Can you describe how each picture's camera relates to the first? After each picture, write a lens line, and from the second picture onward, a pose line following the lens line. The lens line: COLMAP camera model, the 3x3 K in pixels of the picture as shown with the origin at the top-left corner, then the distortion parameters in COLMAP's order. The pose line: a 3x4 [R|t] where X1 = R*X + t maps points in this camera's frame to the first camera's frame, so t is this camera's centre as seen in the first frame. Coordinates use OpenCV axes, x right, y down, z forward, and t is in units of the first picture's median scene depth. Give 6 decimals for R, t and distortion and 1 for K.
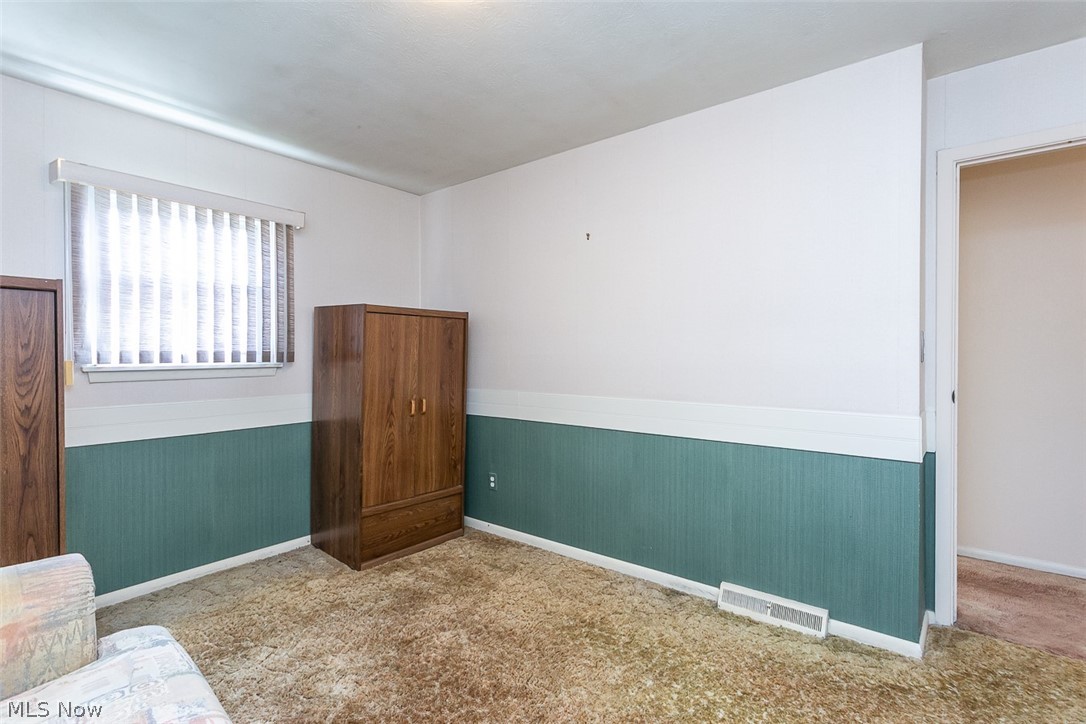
lens RADIAL K [[515.4, 0, 540.9], [0, 515.4, 358.4], [0, 0, 1]] dist [0.003916, -0.001397]
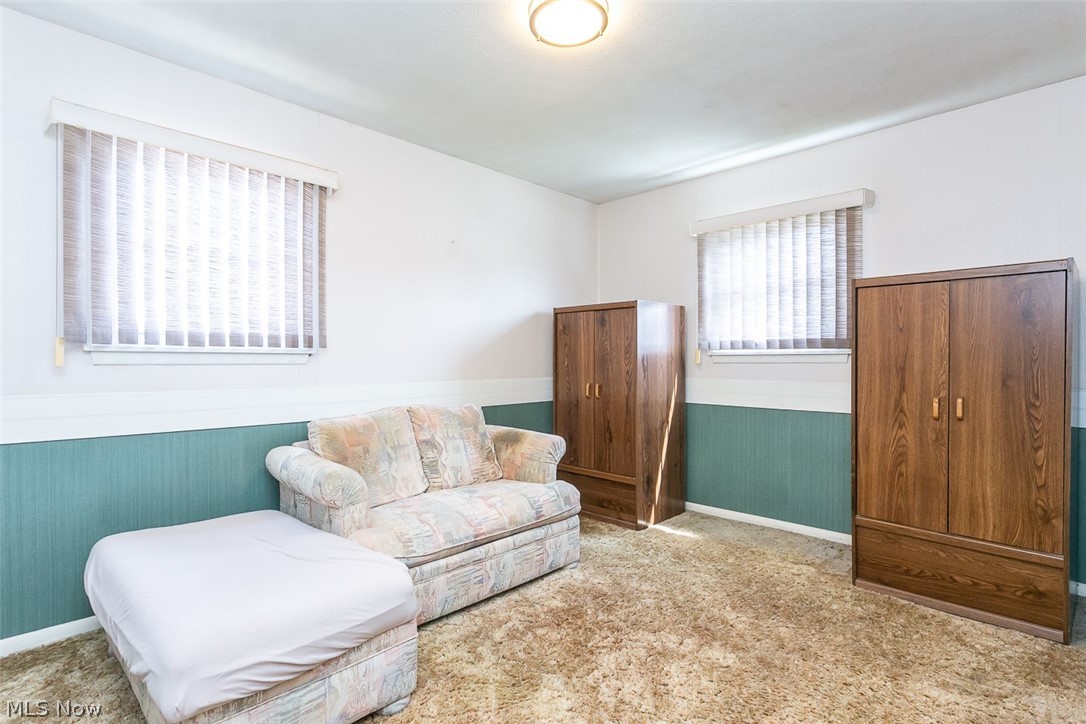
lens RADIAL K [[515.4, 0, 542.8], [0, 515.4, 364.8], [0, 0, 1]] dist [0.003916, -0.001397]
pose [[-0.096289, 0.011559, -0.995286, 0.565817], [-0.008377, 0.999888, 0.012422, 0.032070], [0.995318, 0.009534, -0.096181, 0.553276]]
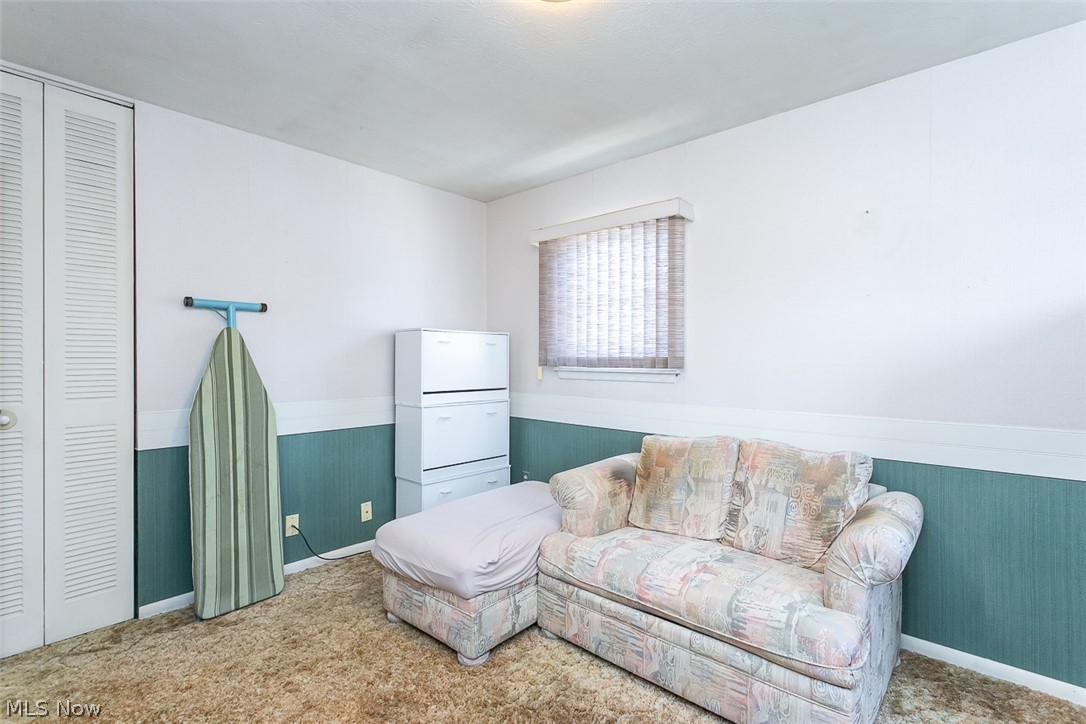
lens RADIAL K [[515.4, 0, 547.6], [0, 515.4, 357.9], [0, 0, 1]] dist [0.003916, -0.001397]
pose [[-0.999039, 0.006567, 0.043339, -0.089794], [0.007176, 0.999877, 0.013932, -0.016194], [-0.043242, 0.014230, -0.998963, 1.030078]]
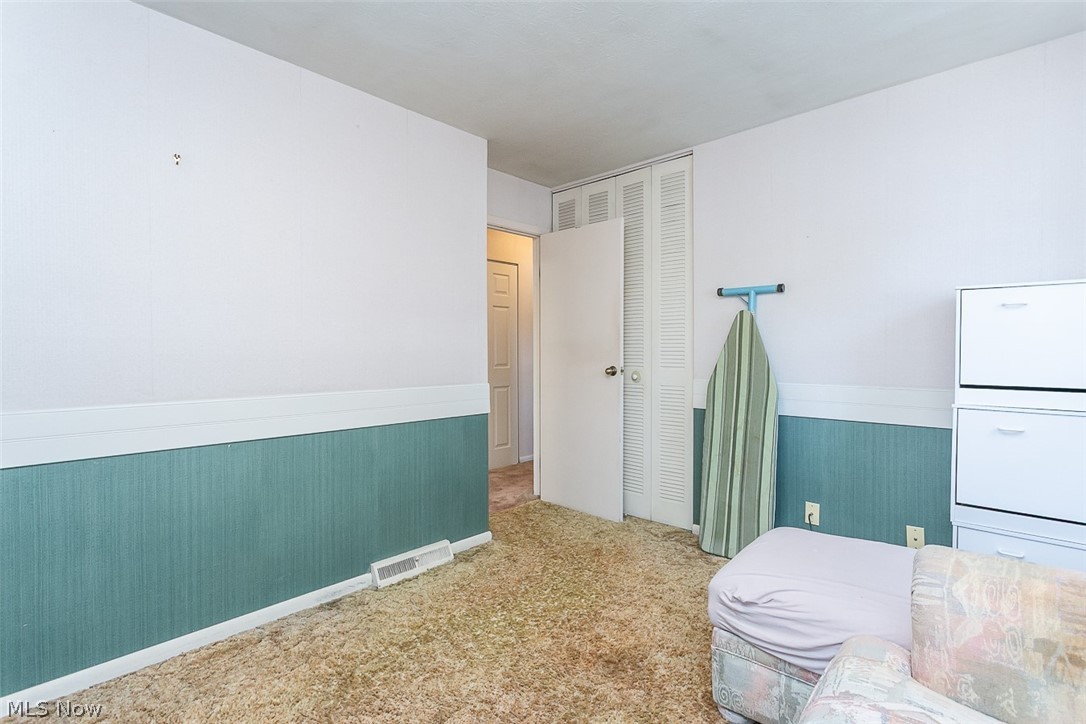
lens RADIAL K [[515.4, 0, 544.2], [0, 515.4, 361.6], [0, 0, 1]] dist [0.003916, -0.001397]
pose [[0.065067, -0.012050, 0.997808, -0.523673], [0.012991, 0.999853, 0.011227, 0.022036], [-0.997796, 0.012232, 0.065214, 0.485085]]
